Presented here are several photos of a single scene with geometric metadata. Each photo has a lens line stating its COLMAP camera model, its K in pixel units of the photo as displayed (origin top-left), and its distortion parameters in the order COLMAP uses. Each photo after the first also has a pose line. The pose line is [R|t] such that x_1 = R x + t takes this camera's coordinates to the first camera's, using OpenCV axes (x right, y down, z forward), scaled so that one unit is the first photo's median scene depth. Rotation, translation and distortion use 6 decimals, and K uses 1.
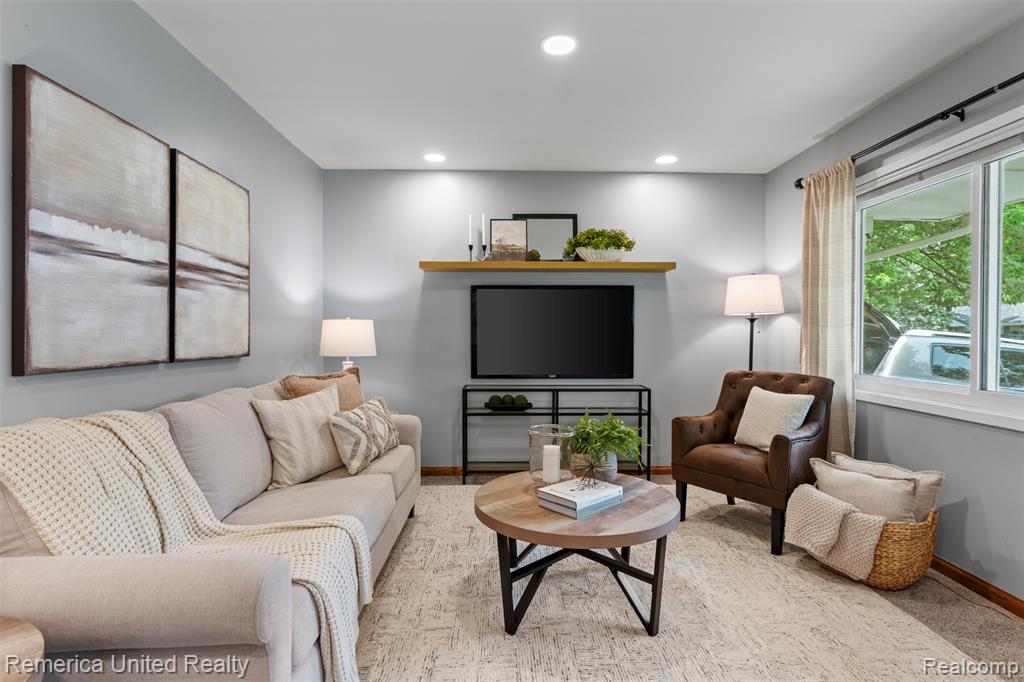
lens RADIAL K [[497.2, 0, 514.5], [0, 497.2, 339.3], [0, 0, 1]] dist [-0.007639, 0.003100]
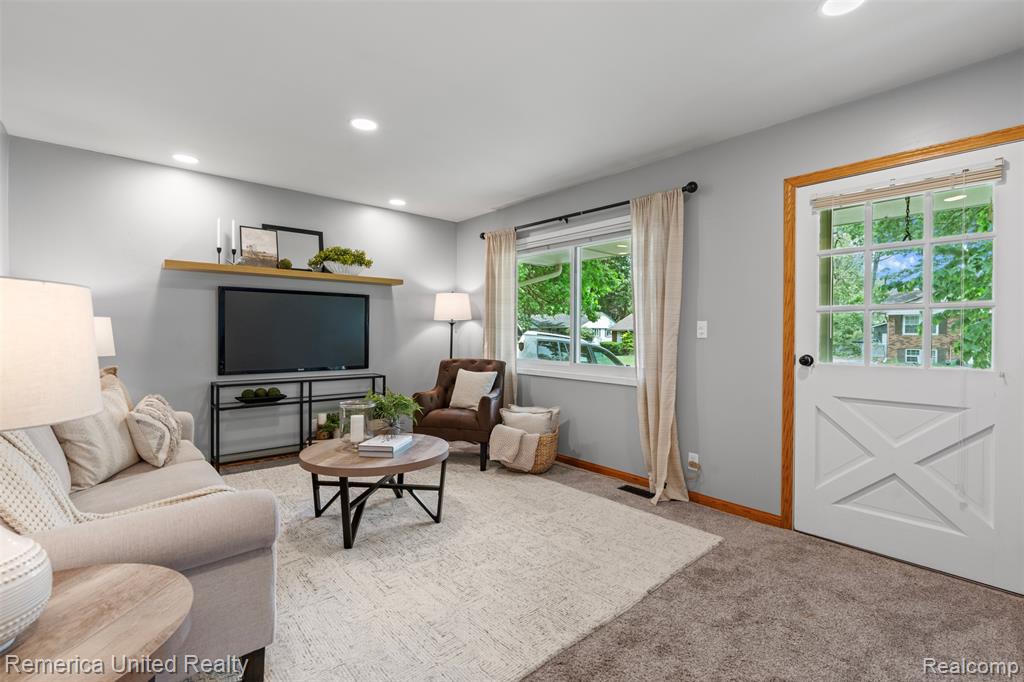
lens RADIAL K [[463.5, 0, 514.0], [0, 463.5, 338.3], [0, 0, 1]] dist [-0.005941, 0.001487]
pose [[0.768600, -0.004026, 0.639717, -0.336863], [0.003163, 0.999992, 0.002492, 0.000674], [-0.639722, 0.000108, 0.768607, -0.208119]]
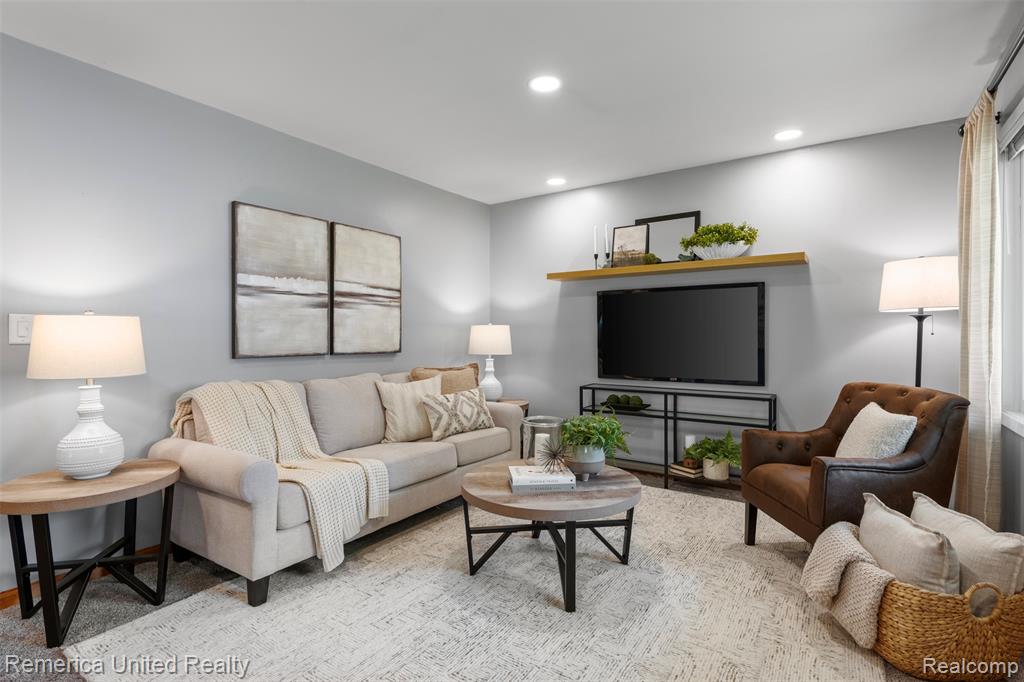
lens RADIAL K [[497.2, 0, 511.0], [0, 497.2, 340.0], [0, 0, 1]] dist [-0.007639, 0.003100]
pose [[0.811928, 0.002710, -0.583751, 0.566946], [-0.004343, 0.999990, -0.001397, -0.001093], [0.583741, 0.003670, 0.811931, 0.022175]]
